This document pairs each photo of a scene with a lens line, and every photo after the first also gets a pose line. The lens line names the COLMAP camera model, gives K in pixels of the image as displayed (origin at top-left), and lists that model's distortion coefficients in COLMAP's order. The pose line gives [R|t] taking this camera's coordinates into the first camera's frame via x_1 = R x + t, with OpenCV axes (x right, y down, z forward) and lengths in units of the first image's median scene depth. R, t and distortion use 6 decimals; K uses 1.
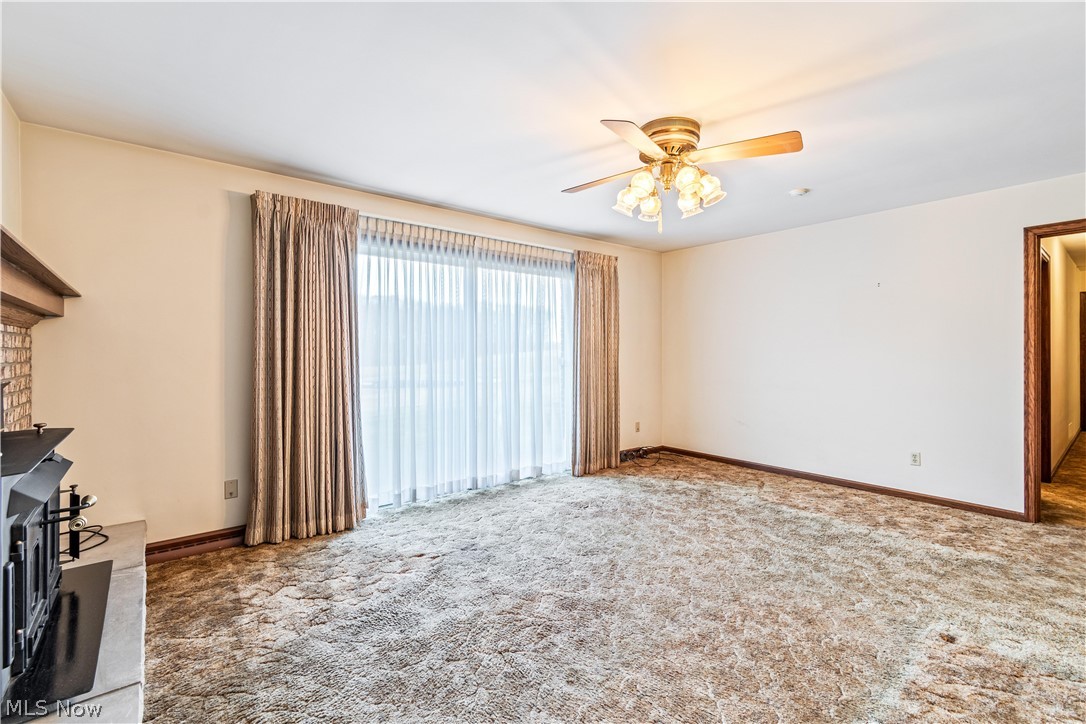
lens RADIAL K [[478.8, 0, 542.8], [0, 478.8, 354.6], [0, 0, 1]] dist [0.001466, 0.000119]
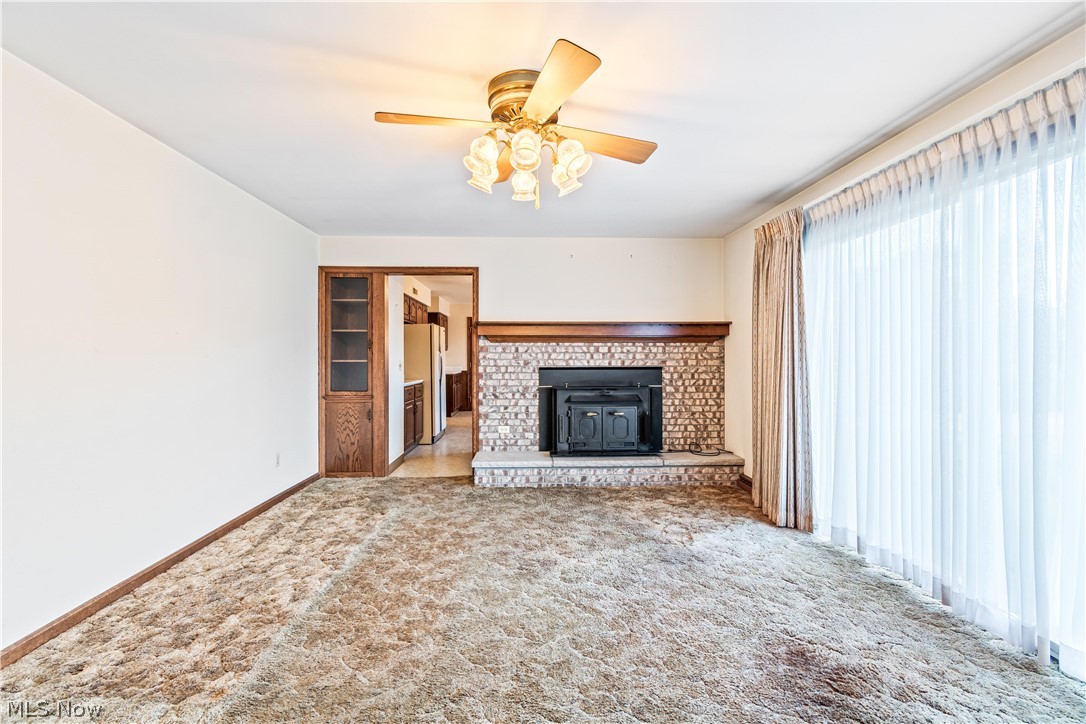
lens RADIAL K [[478.8, 0, 542.8], [0, 478.8, 354.6], [0, 0, 1]] dist [0.001466, 0.000119]
pose [[-0.599959, 0.002817, -0.800025, 1.069550], [0.000096, 0.999994, 0.003450, -0.010885], [0.800030, 0.001993, -0.599956, 1.786441]]
